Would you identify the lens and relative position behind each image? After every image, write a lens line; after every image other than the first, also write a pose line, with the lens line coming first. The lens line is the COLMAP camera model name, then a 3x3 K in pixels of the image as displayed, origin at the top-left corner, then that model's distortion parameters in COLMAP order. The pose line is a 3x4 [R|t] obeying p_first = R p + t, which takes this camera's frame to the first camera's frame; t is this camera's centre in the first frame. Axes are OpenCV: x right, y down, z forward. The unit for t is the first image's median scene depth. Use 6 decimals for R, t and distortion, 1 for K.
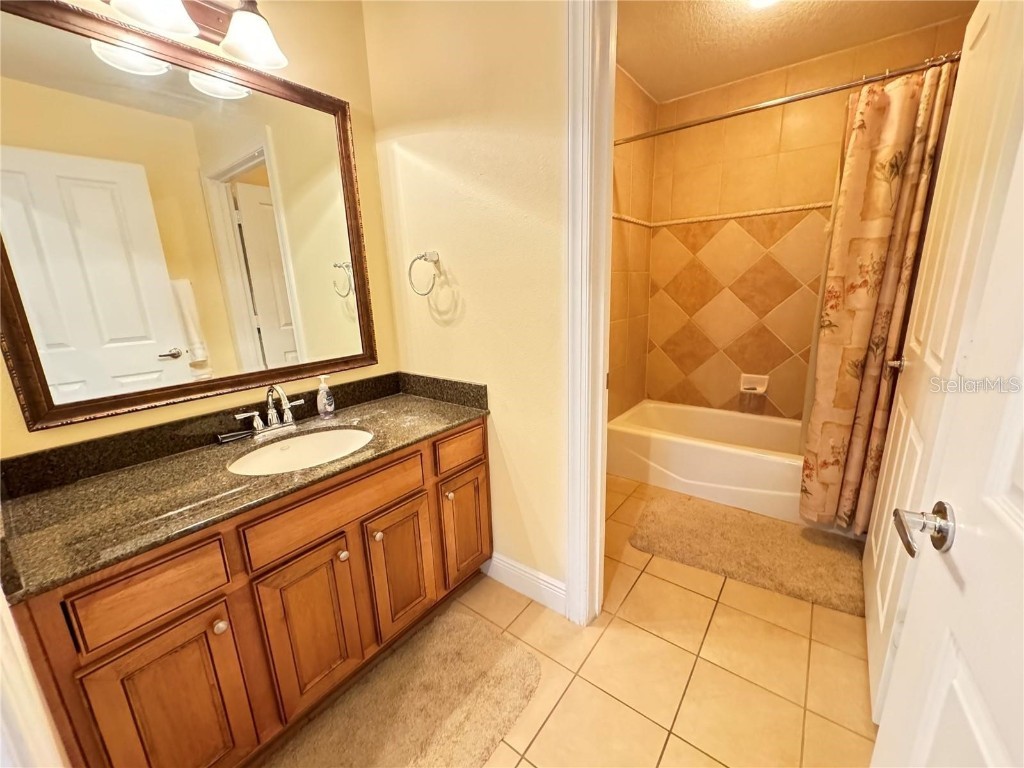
lens RADIAL K [[405.3, 0, 514.4], [0, 405.3, 382.3], [0, 0, 1]] dist [-0.001335, 0.000268]
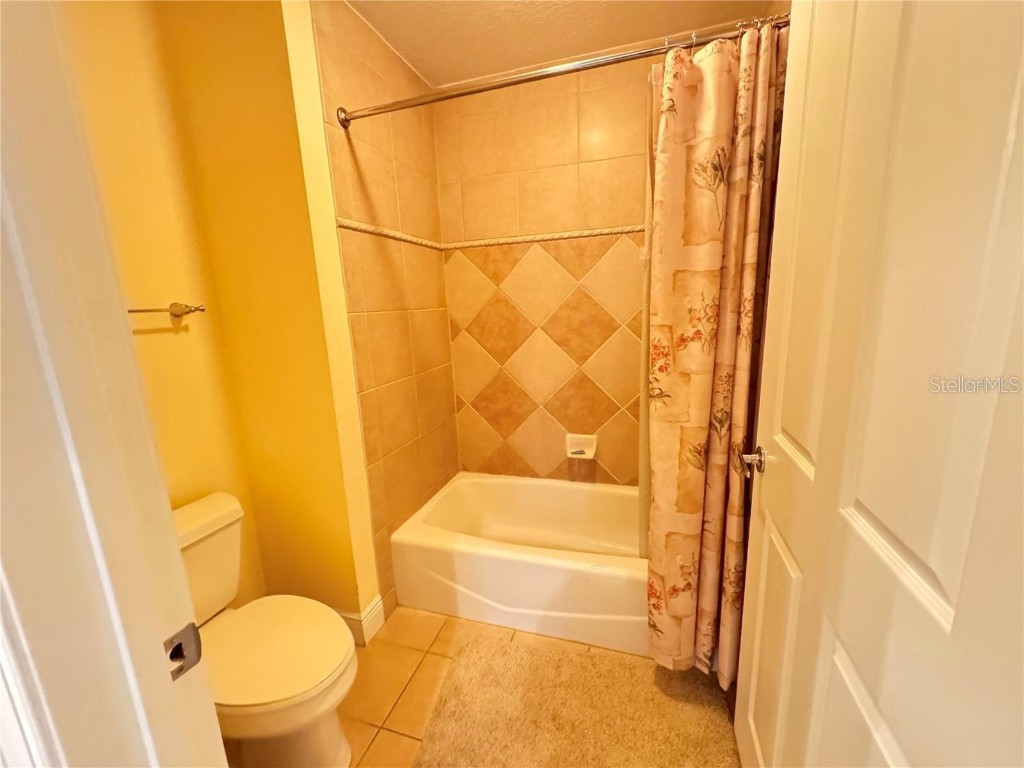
lens RADIAL K [[405.3, 0, 513.0], [0, 405.3, 383.8], [0, 0, 1]] dist [-0.001335, 0.000268]
pose [[0.939389, -0.072929, 0.335006, 0.311430], [0.090440, 0.995216, -0.036949, -0.153970], [-0.330709, 0.065008, 0.941491, 0.430221]]
